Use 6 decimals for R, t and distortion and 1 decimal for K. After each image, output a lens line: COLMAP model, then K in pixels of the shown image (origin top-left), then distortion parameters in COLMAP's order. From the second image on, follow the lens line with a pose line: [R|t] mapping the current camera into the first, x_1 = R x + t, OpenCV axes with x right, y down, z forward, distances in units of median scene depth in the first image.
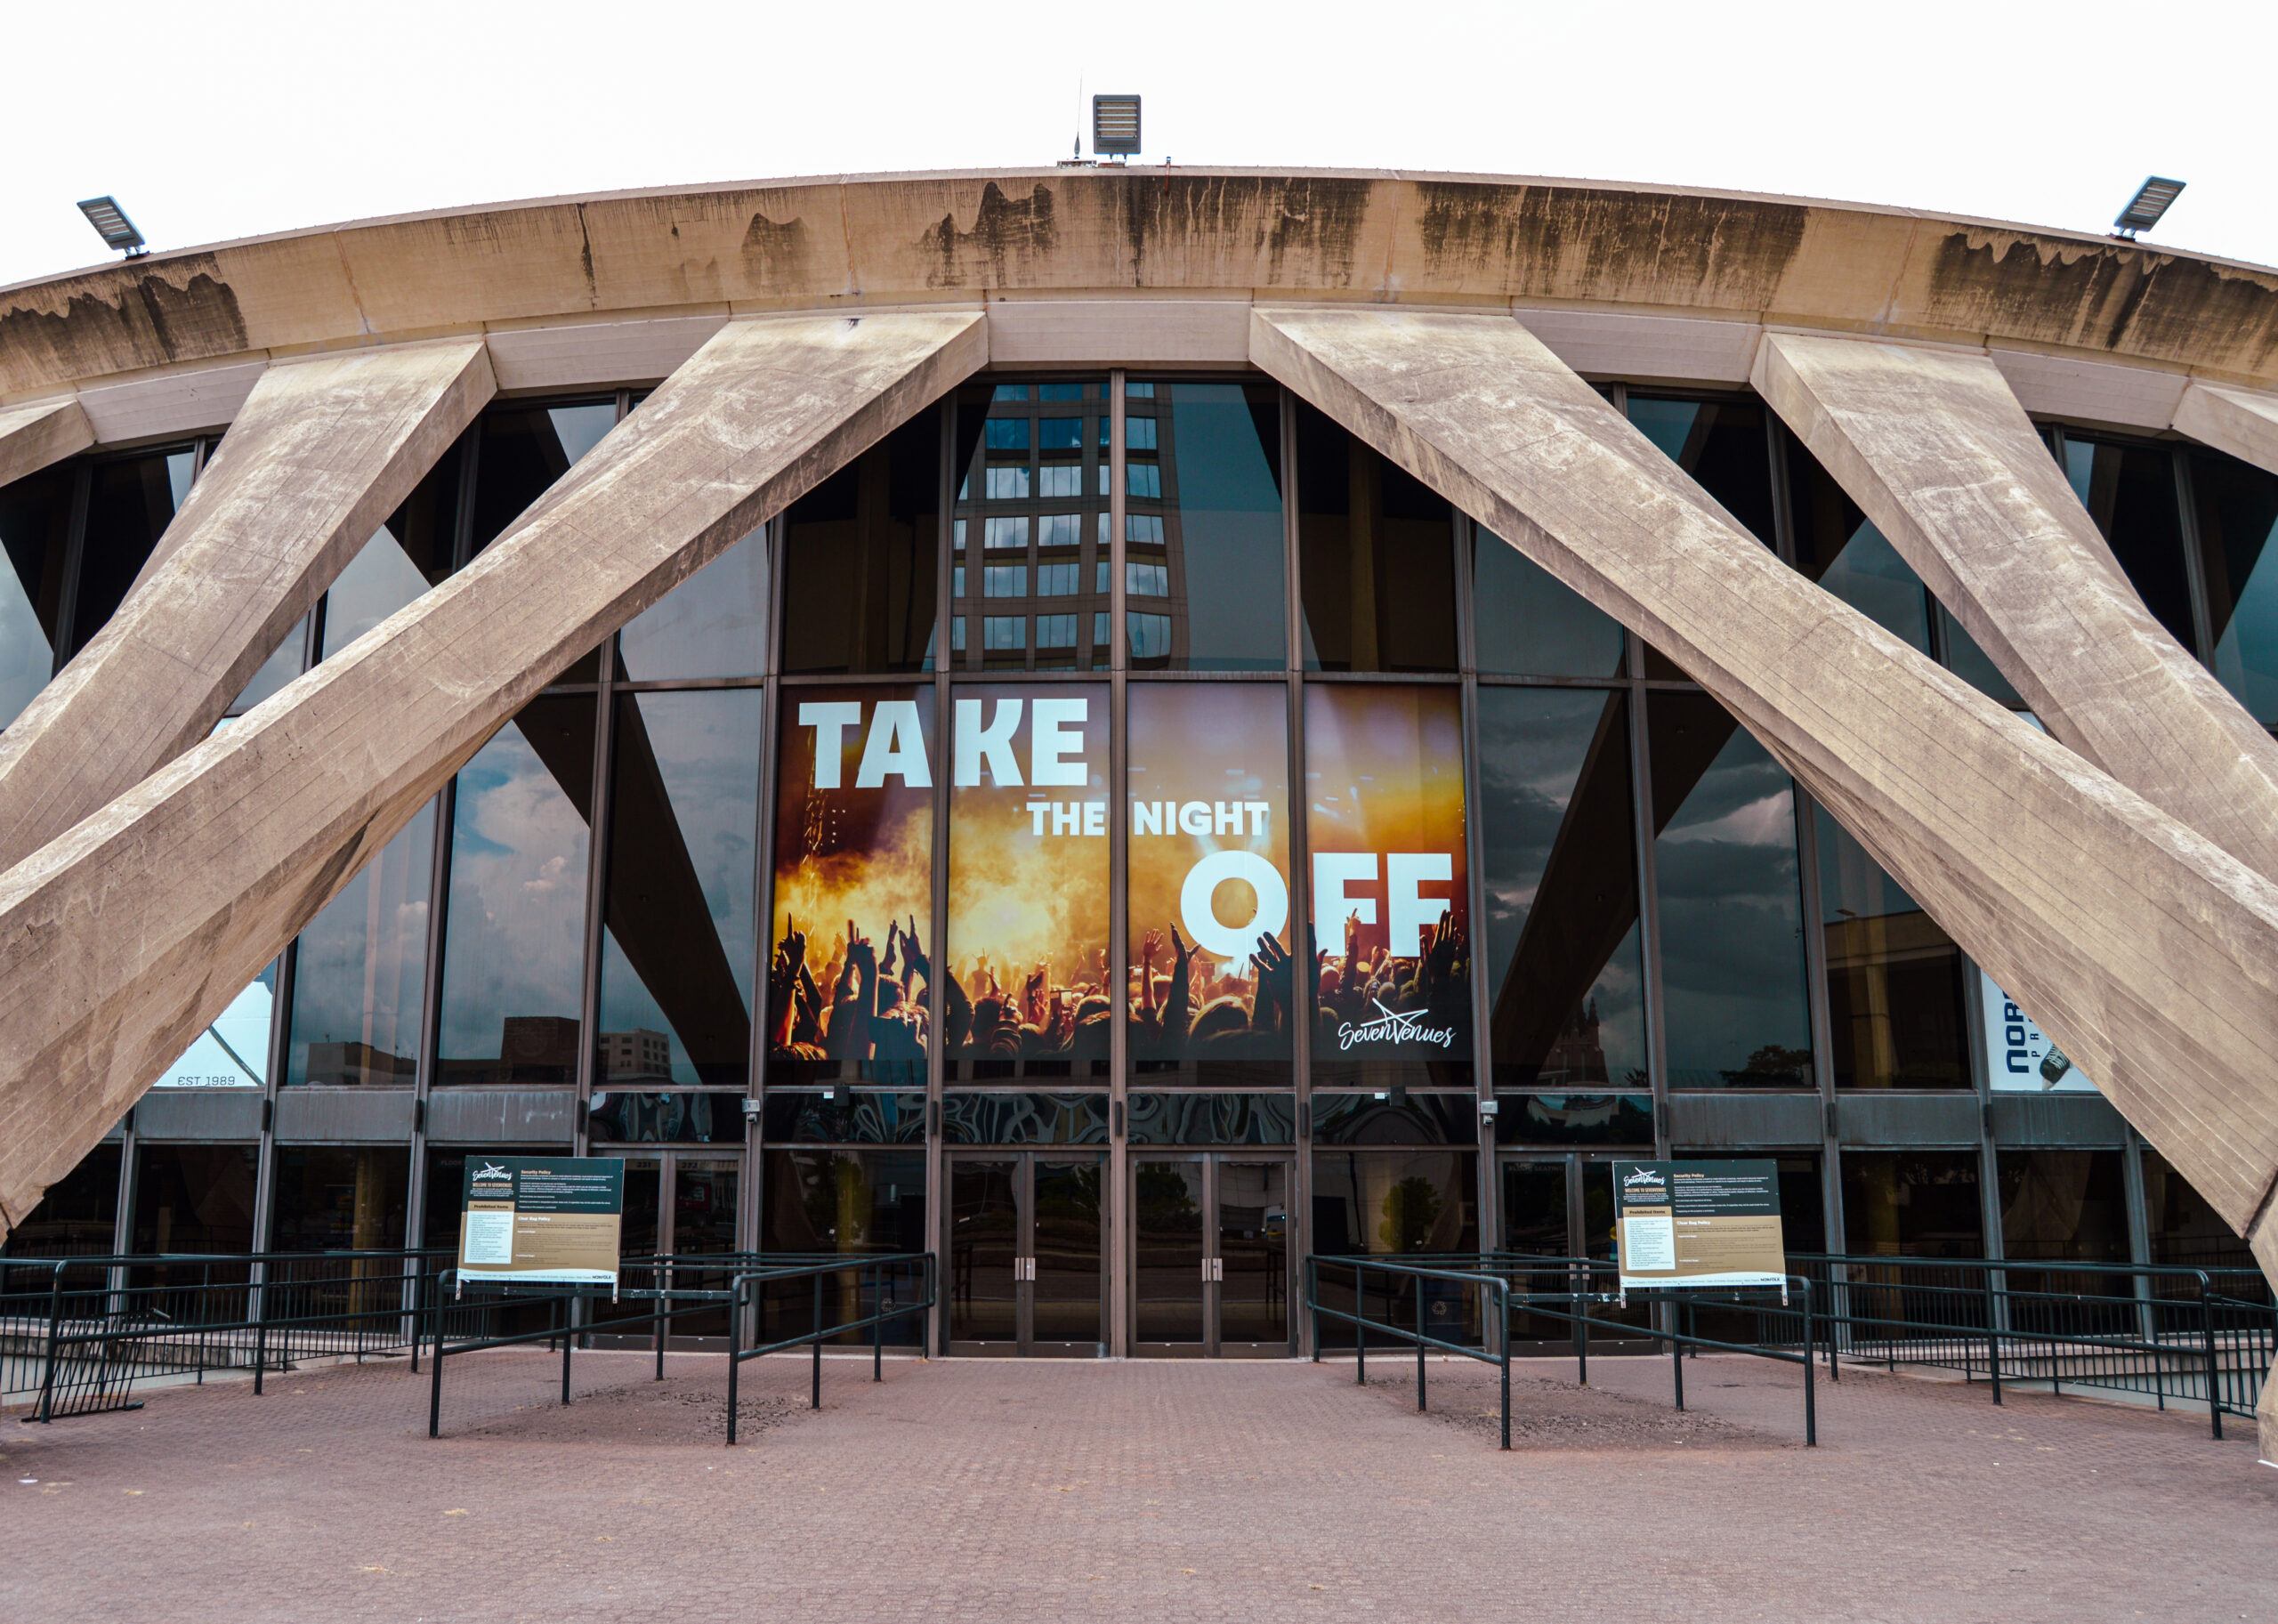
lens RADIAL K [[1939.4, 0, 1125.3], [0, 1939.4, 805.2], [0, 0, 1]] dist [-0.082888, -0.016466]
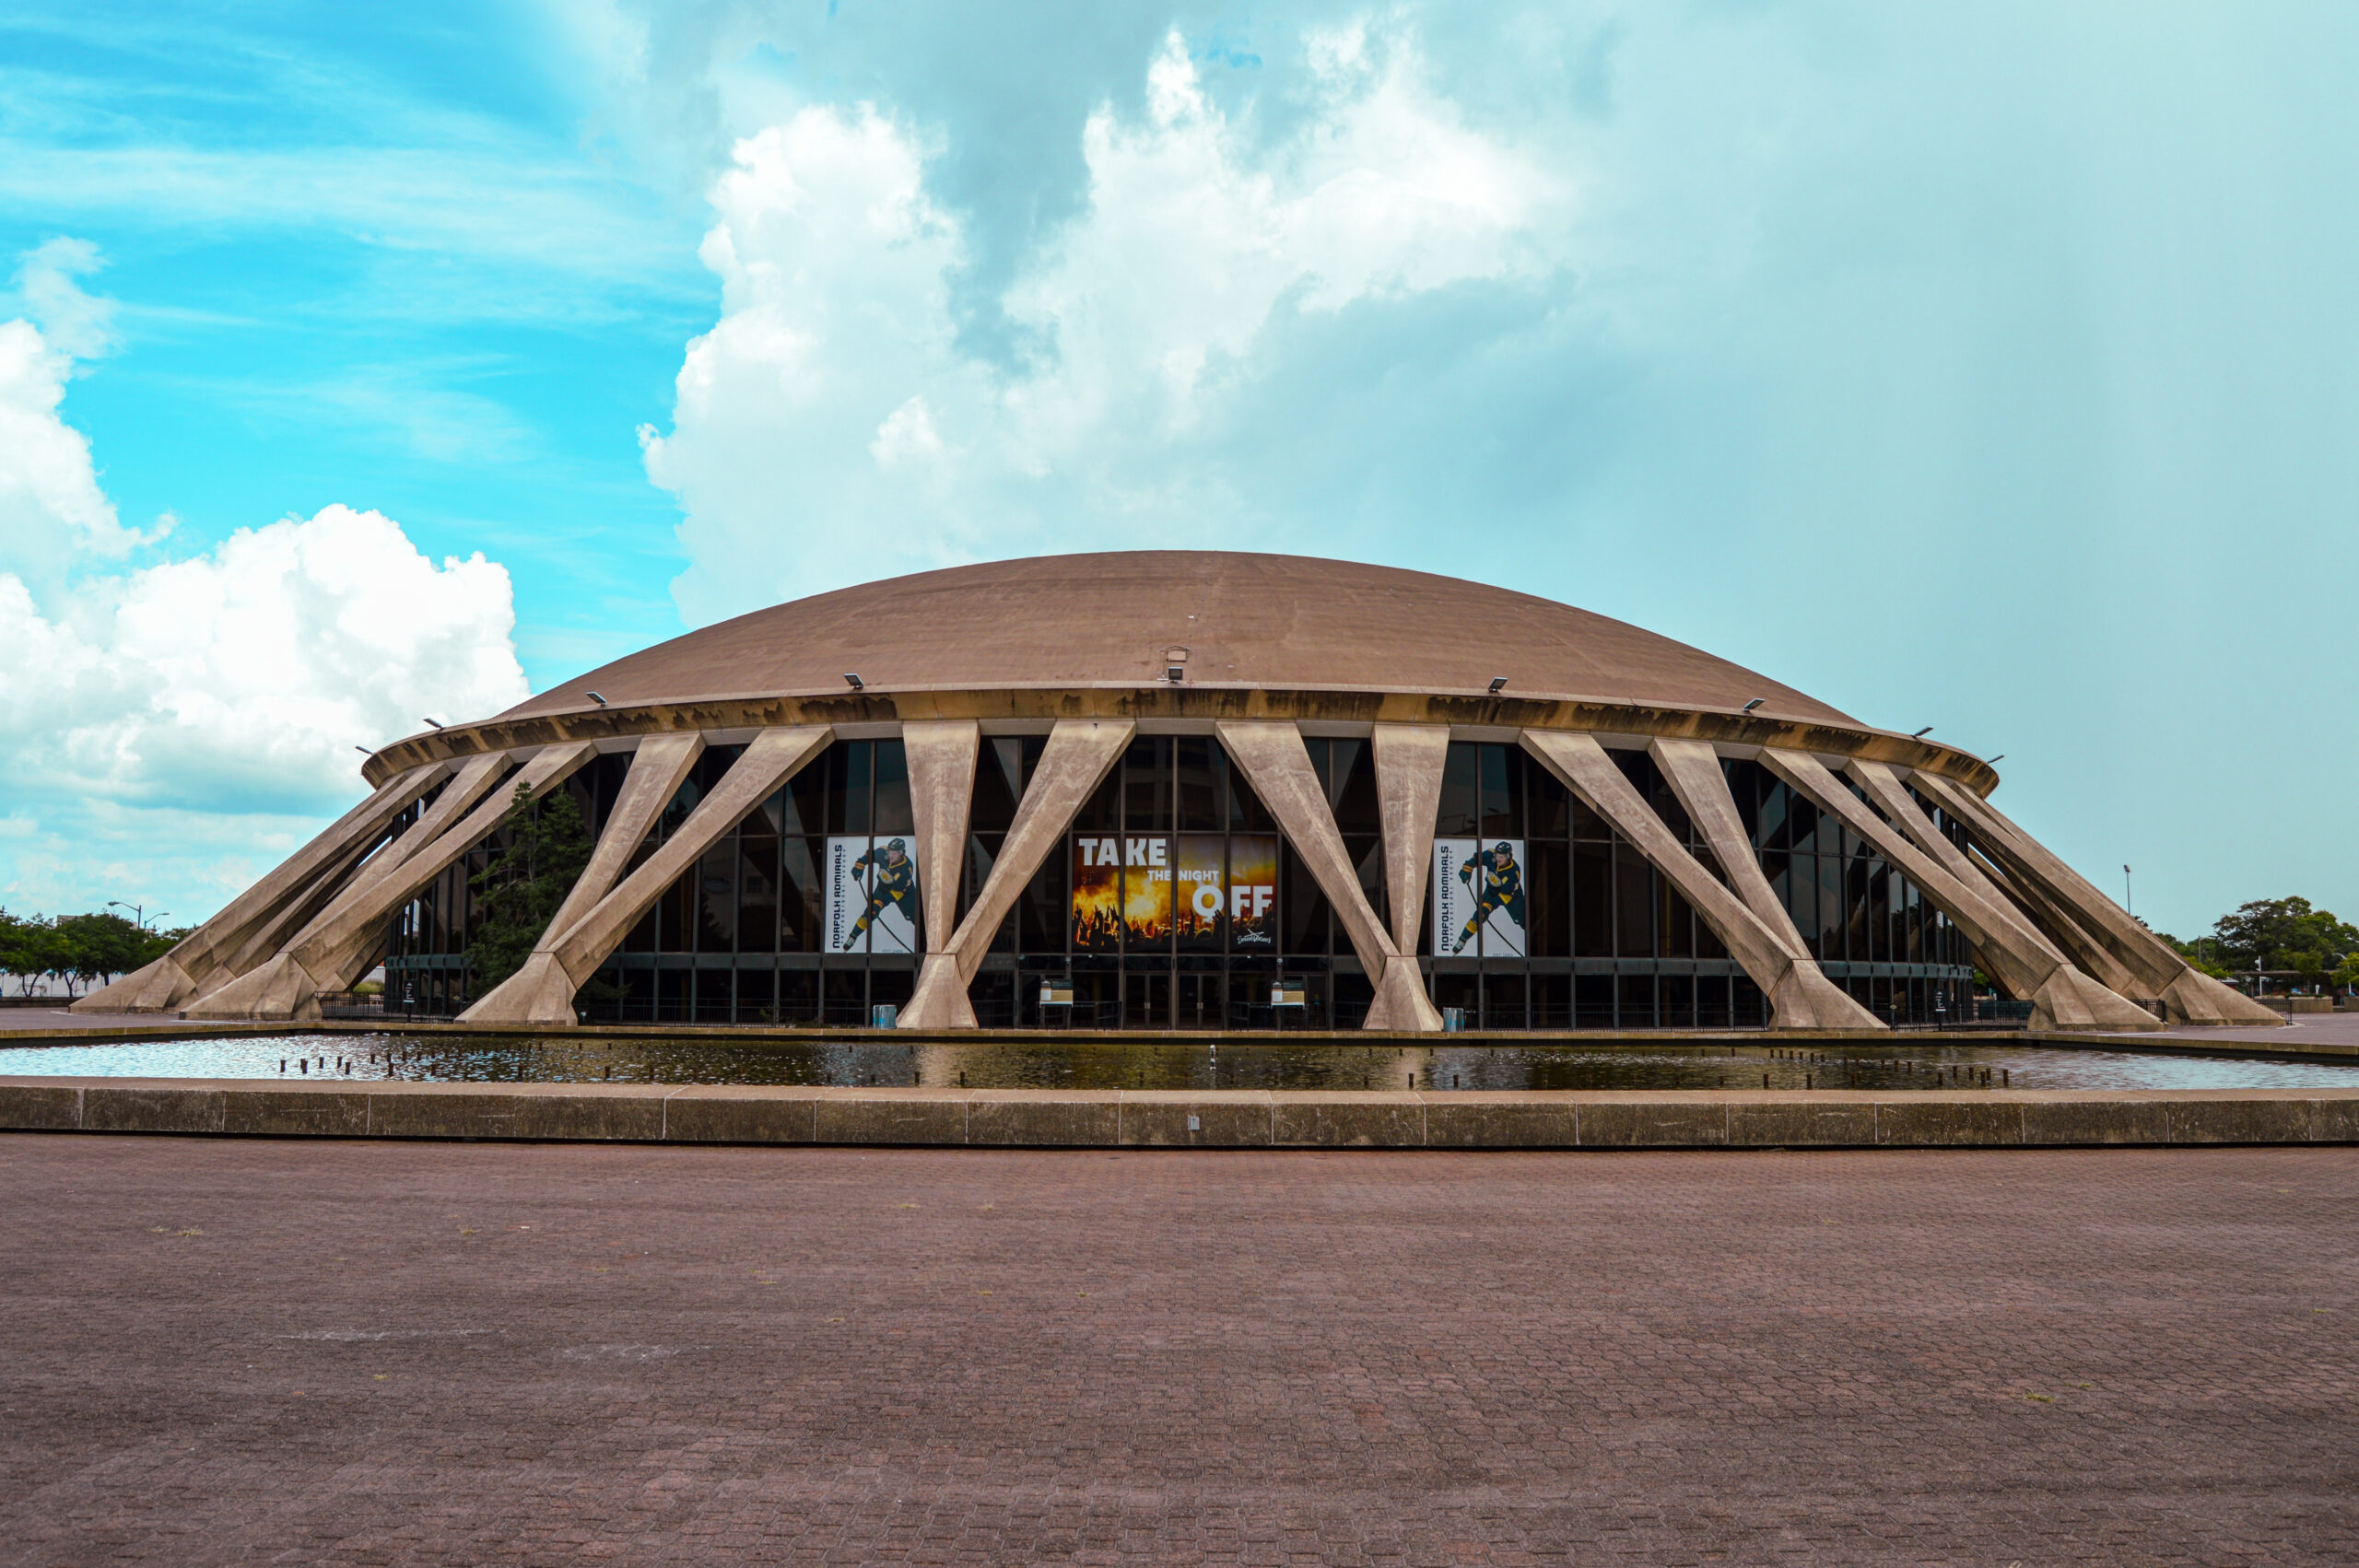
lens RADIAL K [[1843.5, 0, 1187.3], [0, 1843.5, 784.1], [0, 0, 1]] dist [-0.083029, 0.024288]
pose [[0.999845, 0.006126, 0.016522, -0.035391], [-0.007628, 0.995689, 0.092443, -0.453006], [-0.015885, -0.092554, 0.995581, -2.209798]]
